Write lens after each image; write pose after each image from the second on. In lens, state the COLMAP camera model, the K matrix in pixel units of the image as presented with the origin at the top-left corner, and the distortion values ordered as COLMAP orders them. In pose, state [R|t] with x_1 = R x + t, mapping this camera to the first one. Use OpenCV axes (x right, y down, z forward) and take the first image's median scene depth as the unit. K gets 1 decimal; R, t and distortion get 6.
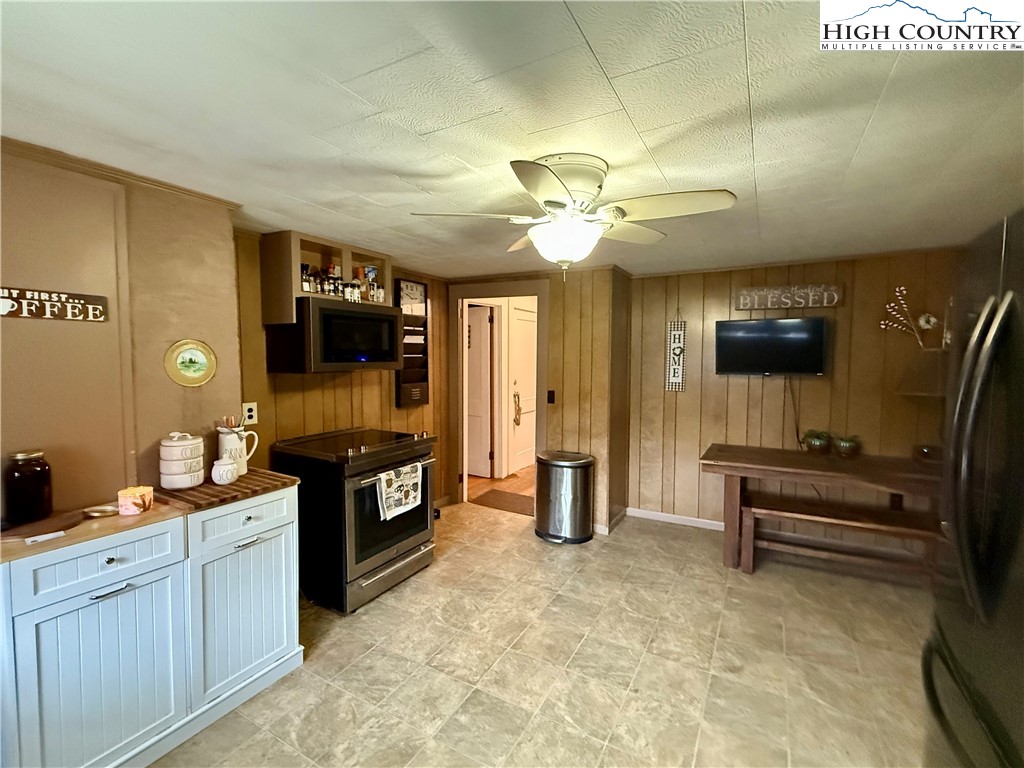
lens RADIAL K [[454.3, 0, 511.5], [0, 454.3, 379.7], [0, 0, 1]] dist [-0.003700, 0.000223]
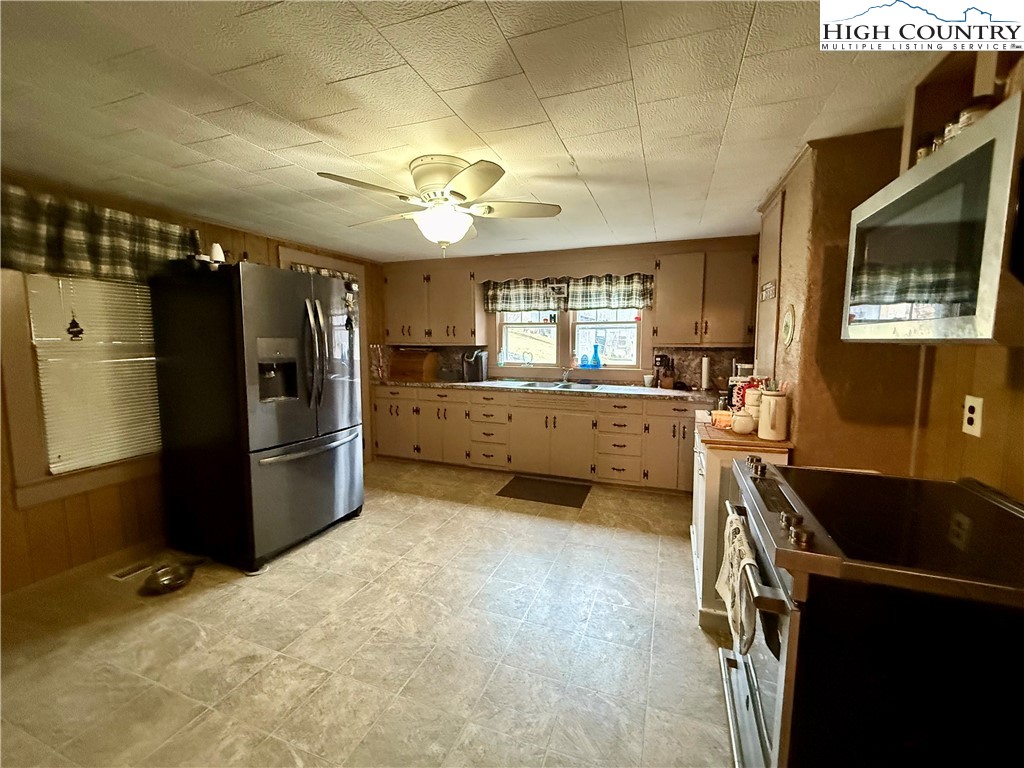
lens RADIAL K [[431.1, 0, 511.1], [0, 431.1, 380.7], [0, 0, 1]] dist [-0.001326, -0.000428]
pose [[-0.988021, 0.009209, -0.154044, 0.100125], [-0.014930, 0.987831, 0.154815, -0.056010], [0.153595, 0.155260, -0.975860, 1.883654]]
